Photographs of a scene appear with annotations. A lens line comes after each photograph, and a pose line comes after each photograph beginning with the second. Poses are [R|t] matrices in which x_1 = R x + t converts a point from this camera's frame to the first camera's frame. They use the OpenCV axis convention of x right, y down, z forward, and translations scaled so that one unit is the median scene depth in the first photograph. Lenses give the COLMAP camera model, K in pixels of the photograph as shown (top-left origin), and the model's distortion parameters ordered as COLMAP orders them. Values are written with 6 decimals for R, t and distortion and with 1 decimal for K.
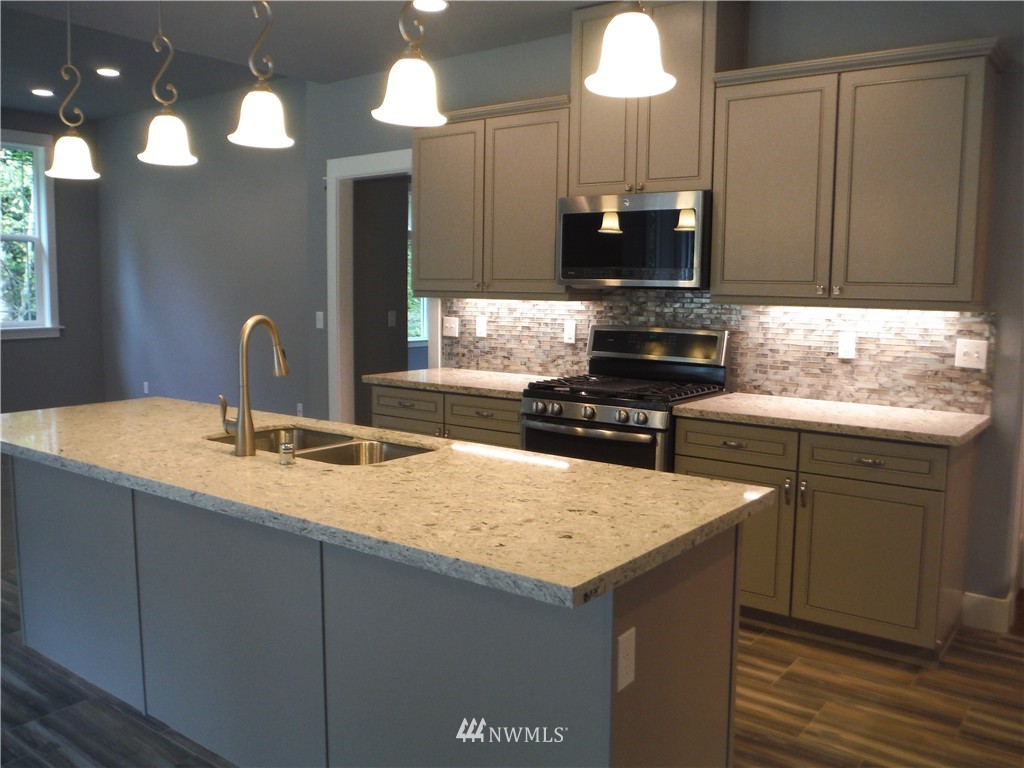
lens RADIAL K [[872.2, 0, 512.9], [0, 872.2, 380.4], [0, 0, 1]] dist [-0.079280, 0.062500]
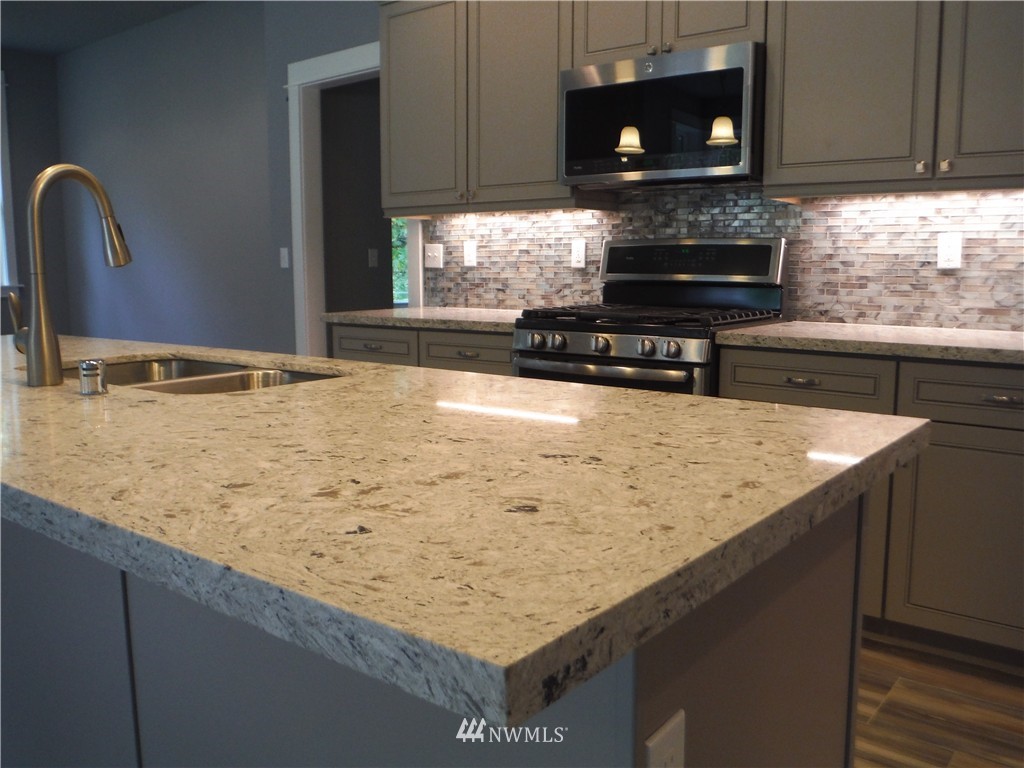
lens RADIAL K [[872.2, 0, 517.7], [0, 872.2, 390.0], [0, 0, 1]] dist [-0.079280, 0.062500]
pose [[0.999727, -0.011898, -0.020115, 0.030937], [0.012653, 0.999203, 0.037857, 0.047792], [0.019649, -0.038101, 0.999081, 0.261834]]
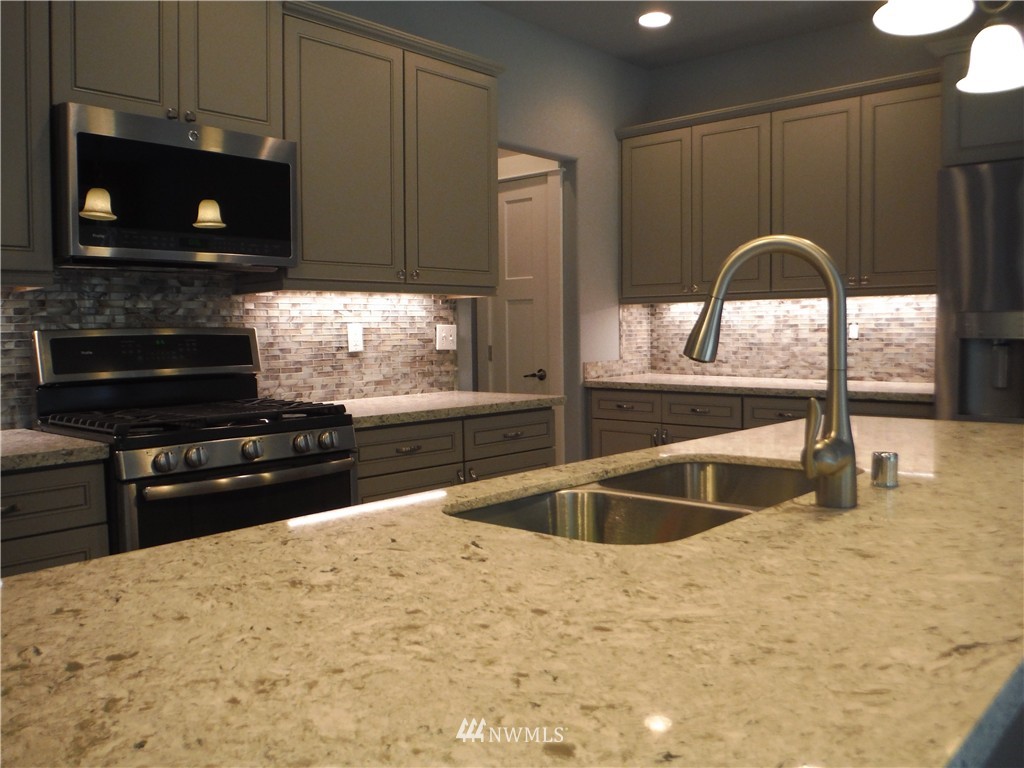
lens RADIAL K [[872.2, 0, 507.8], [0, 872.2, 376.4], [0, 0, 1]] dist [-0.079280, 0.062500]
pose [[0.083457, -0.062981, 0.994519, -0.554555], [0.130069, 0.990151, 0.051789, -0.027144], [-0.987986, 0.125034, 0.090827, 0.781817]]
